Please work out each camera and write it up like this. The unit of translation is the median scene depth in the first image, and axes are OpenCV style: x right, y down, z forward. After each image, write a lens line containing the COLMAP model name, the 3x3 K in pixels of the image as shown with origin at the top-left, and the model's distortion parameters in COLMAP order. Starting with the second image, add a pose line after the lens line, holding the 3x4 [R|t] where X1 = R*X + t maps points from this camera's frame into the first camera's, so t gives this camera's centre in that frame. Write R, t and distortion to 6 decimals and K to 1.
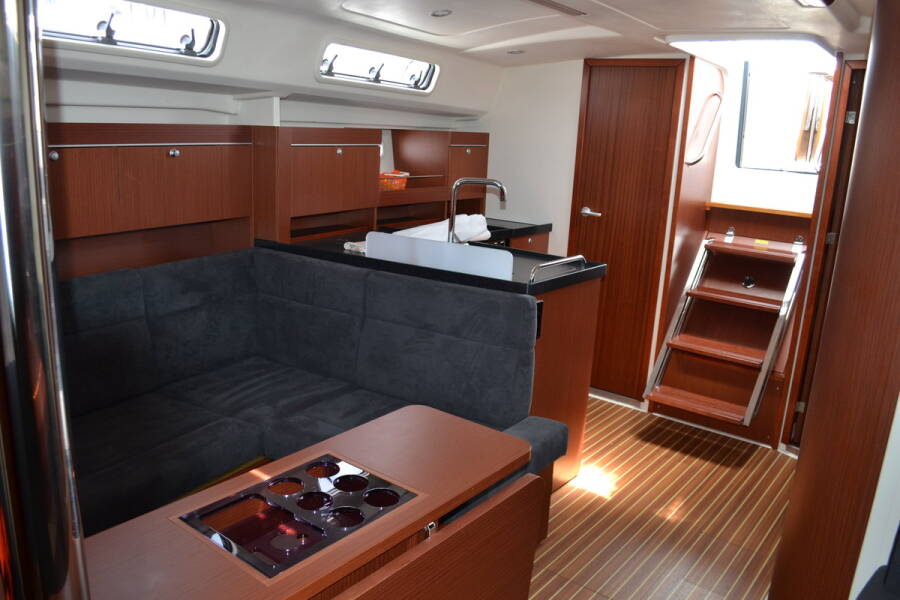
lens RADIAL K [[729.6, 0, 450.0], [0, 729.6, 300.0], [0, 0, 1]] dist [-0.086194, 0.006408]
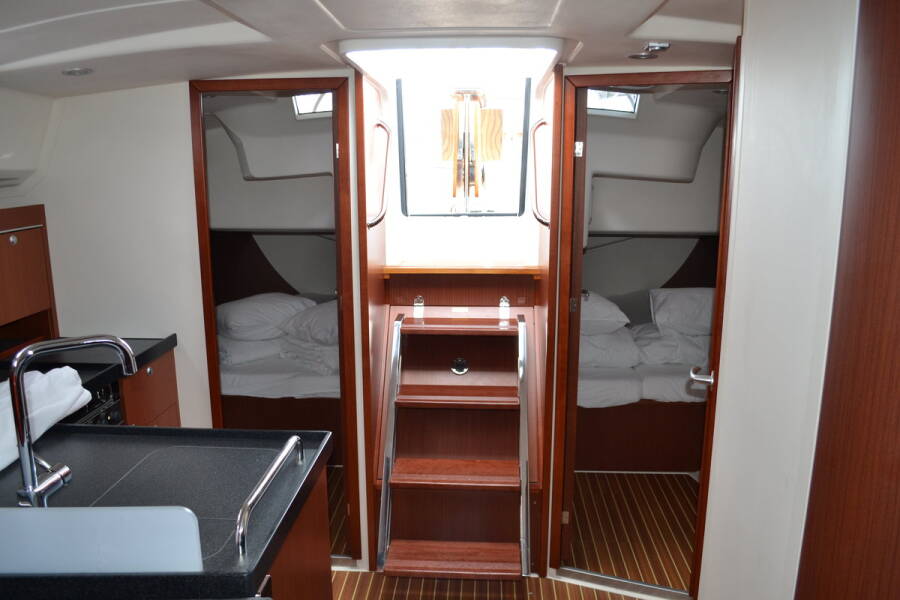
lens RADIAL K [[729.6, 0, 450.0], [0, 729.6, 300.0], [0, 0, 1]] dist [-0.086194, 0.006408]
pose [[0.816349, -0.161712, 0.554458, -0.012000], [0.177027, 0.983854, 0.026306, -0.115405], [-0.549760, 0.076679, 0.831796, 0.349398]]
